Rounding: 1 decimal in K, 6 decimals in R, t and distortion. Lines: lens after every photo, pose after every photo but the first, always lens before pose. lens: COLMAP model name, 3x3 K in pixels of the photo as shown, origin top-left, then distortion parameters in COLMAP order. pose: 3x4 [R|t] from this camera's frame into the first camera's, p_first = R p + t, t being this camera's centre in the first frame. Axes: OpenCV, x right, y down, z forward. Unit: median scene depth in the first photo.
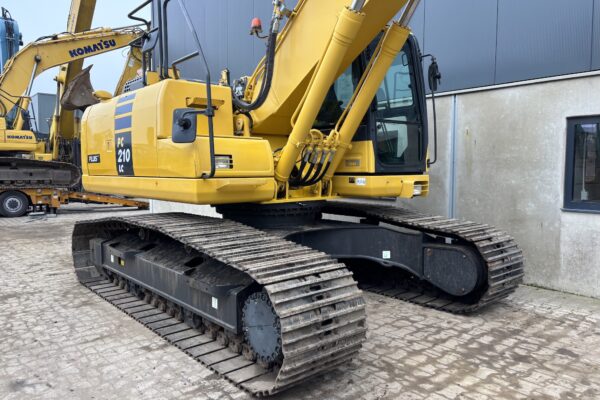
lens RADIAL K [[448.1, 0, 307.5], [0, 448.1, 200.0], [0, 0, 1]] dist [-0.000620, -0.002454]
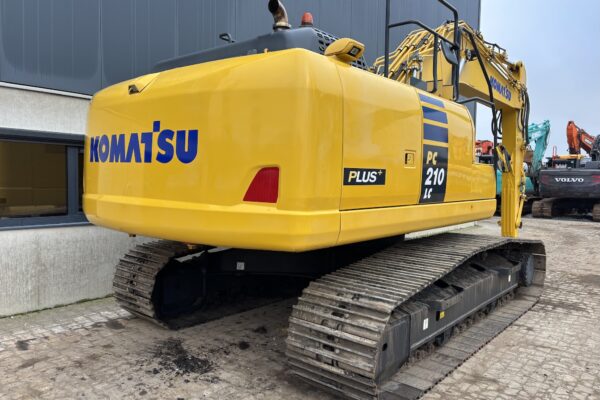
lens RADIAL K [[448.1, 0, 307.5], [0, 448.1, 200.0], [0, 0, 1]] dist [-0.000620, -0.002454]
pose [[-0.146265, -0.058329, 0.987524, -1.175446], [0.036113, 0.997280, 0.064254, -0.121194], [-0.988586, 0.045060, -0.143761, 1.381984]]
